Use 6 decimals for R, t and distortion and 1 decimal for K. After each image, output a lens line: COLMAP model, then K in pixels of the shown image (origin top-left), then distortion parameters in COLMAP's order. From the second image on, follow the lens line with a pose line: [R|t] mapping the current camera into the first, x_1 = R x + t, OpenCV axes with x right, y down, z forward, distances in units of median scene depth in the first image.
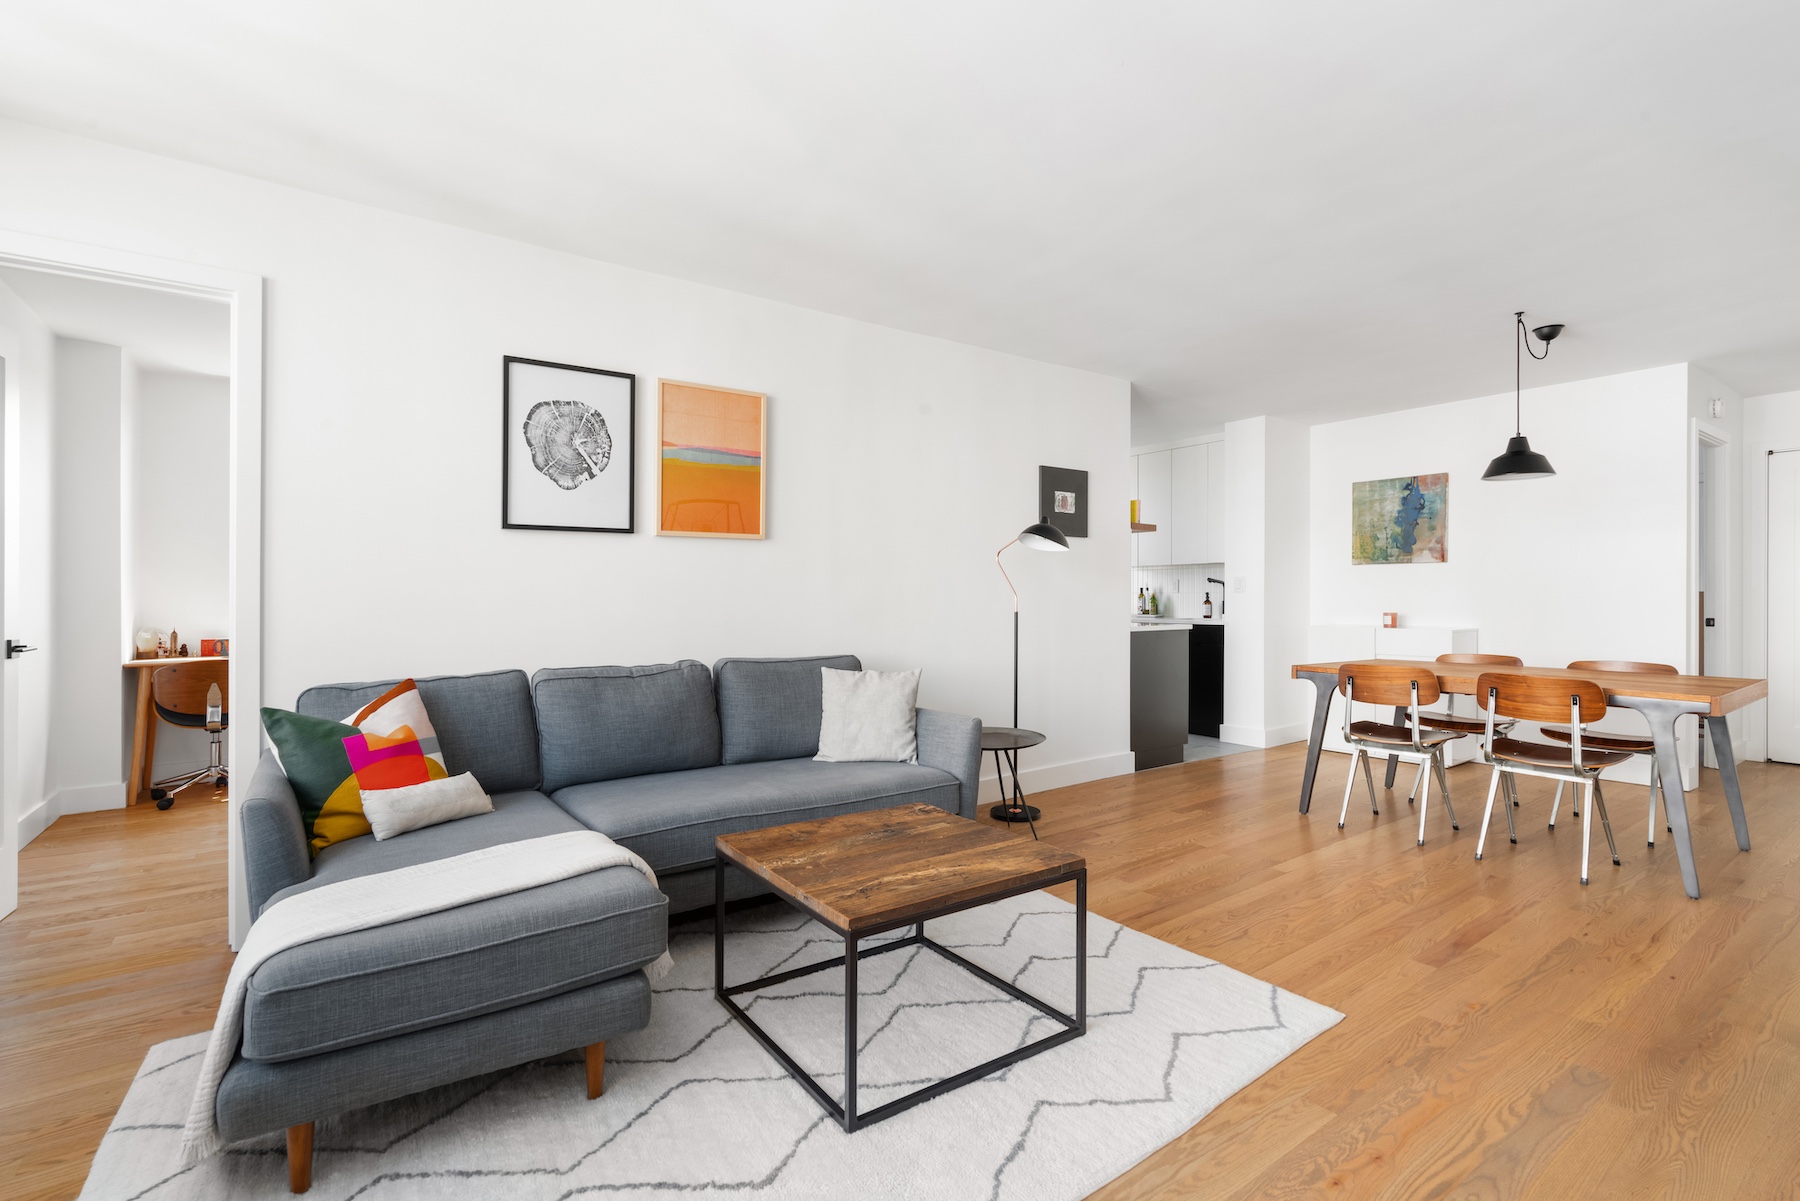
lens RADIAL K [[803.5, 0, 886.6], [0, 803.5, 601.3], [0, 0, 1]] dist [0.000325, 0.005566]
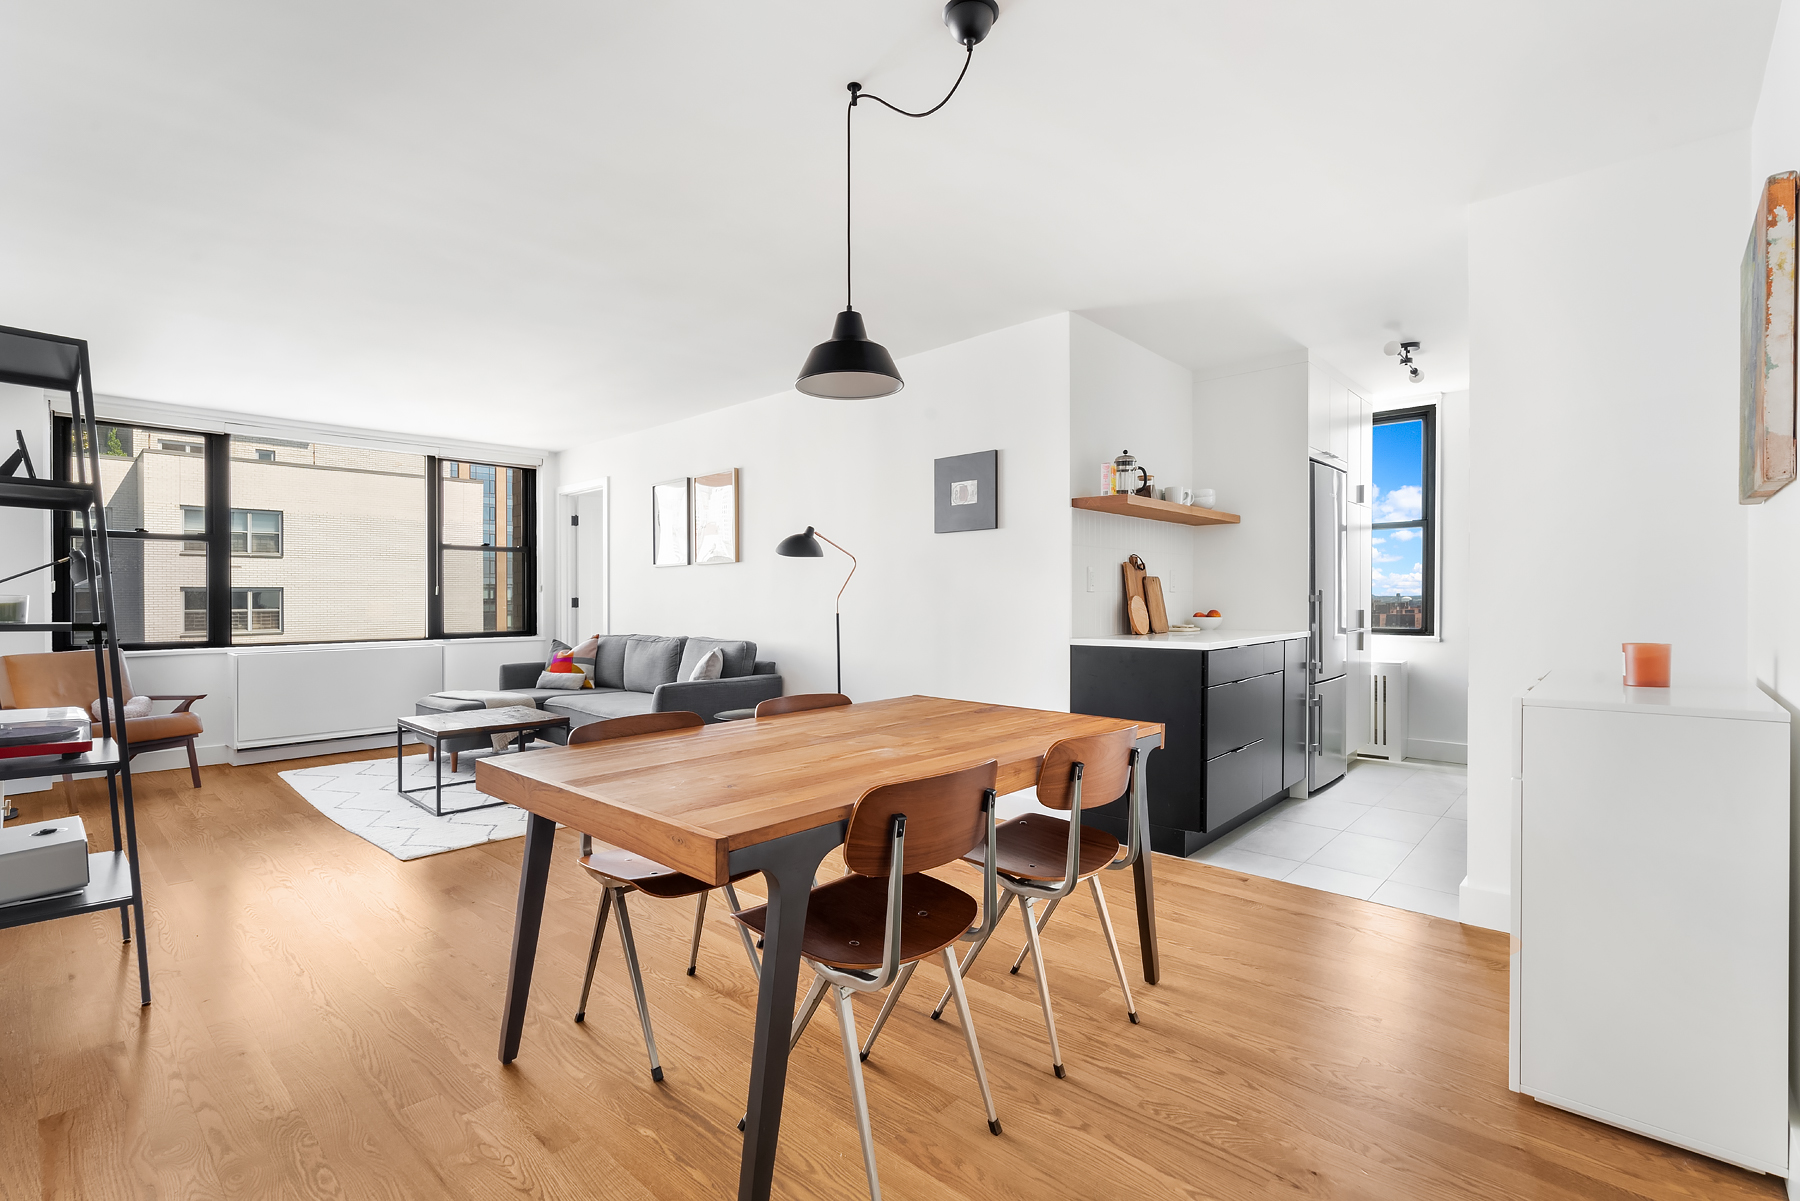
lens RADIAL K [[803.5, 0, 886.6], [0, 803.5, 601.3], [0, 0, 1]] dist [0.000325, 0.005566]
pose [[0.201642, 0.005126, -0.979446, 0.896575], [0.004500, 0.999971, 0.006160, -0.006944], [0.979449, -0.005650, 0.201613, 0.609204]]
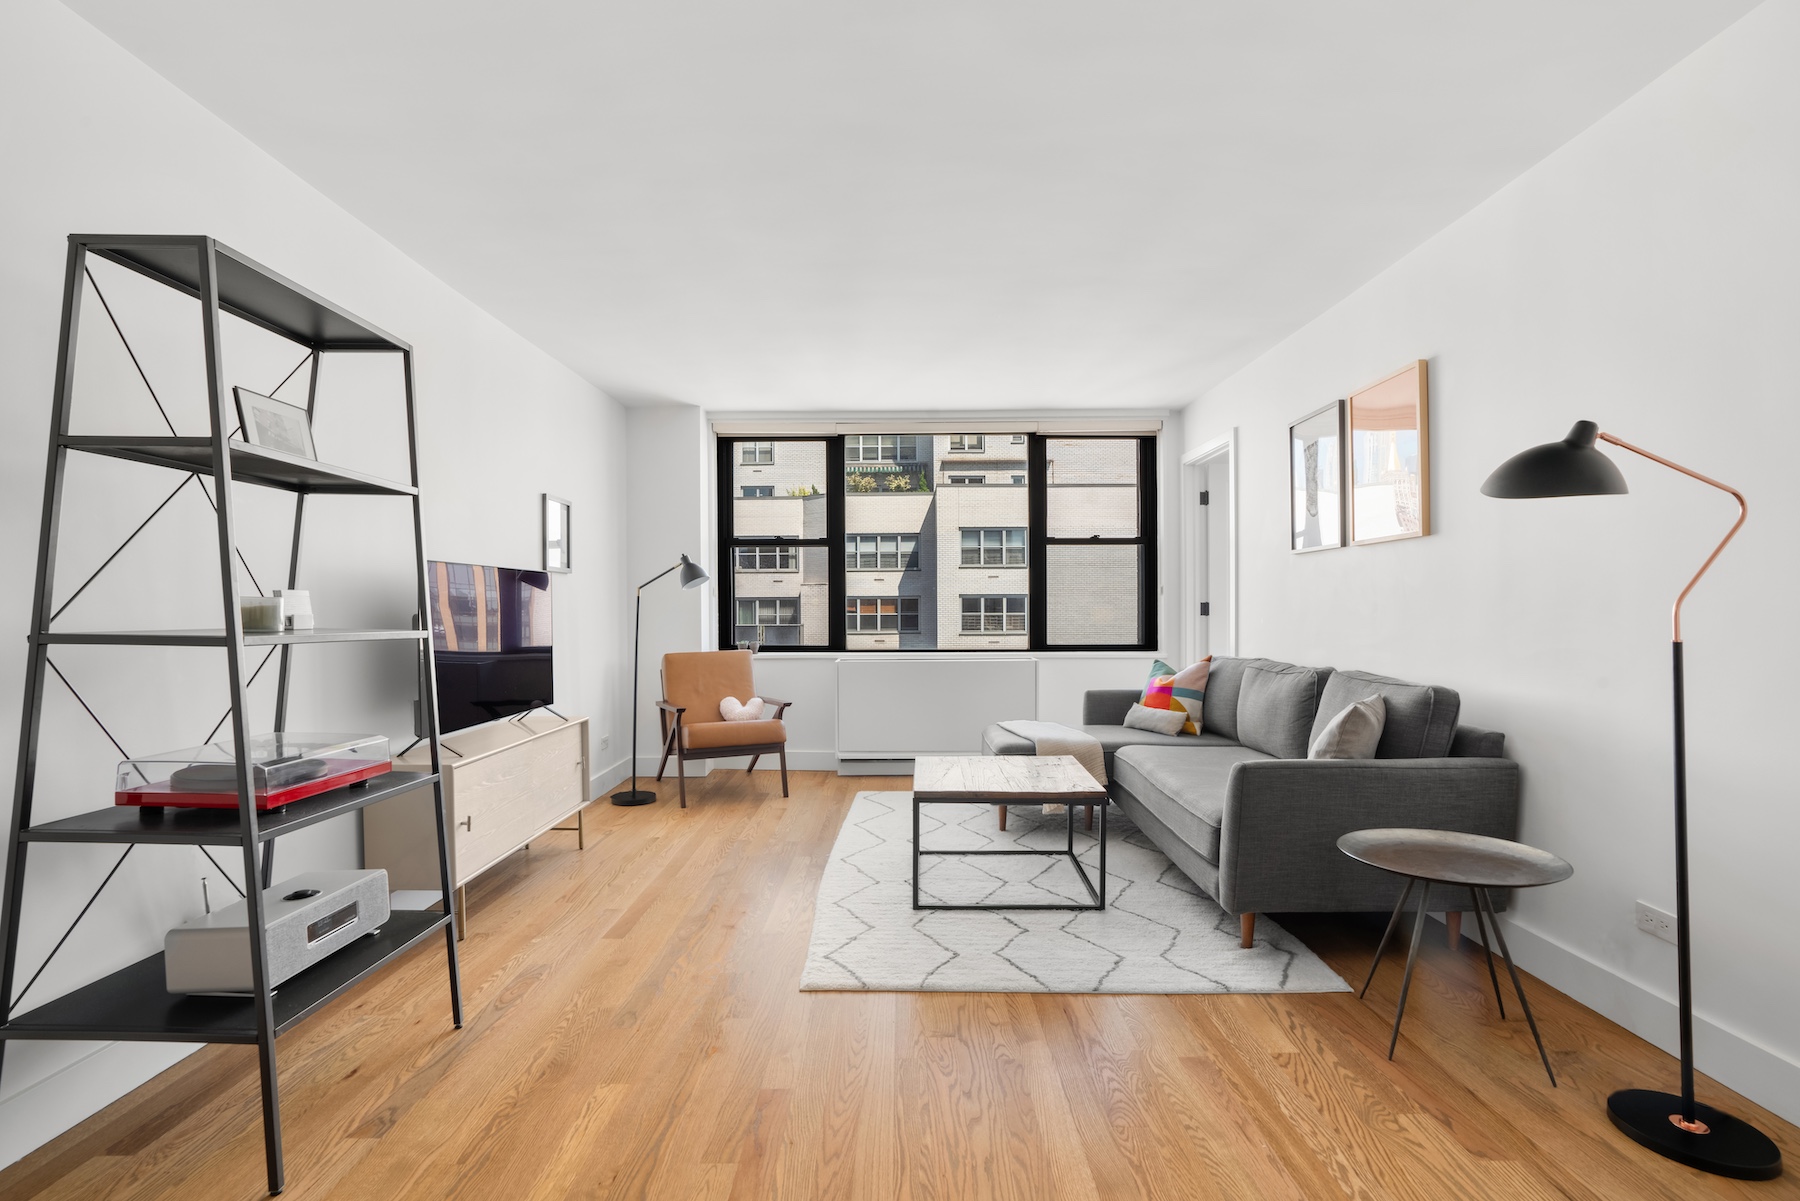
lens RADIAL K [[841.1, 0, 937.5], [0, 841.1, 602.7], [0, 0, 1]] dist [-0.003366, -0.000064]
pose [[-0.545652, -0.001873, -0.838010, 0.530043], [0.000609, 0.999996, -0.002632, -0.004341], [0.838011, -0.001946, -0.545649, 0.661059]]
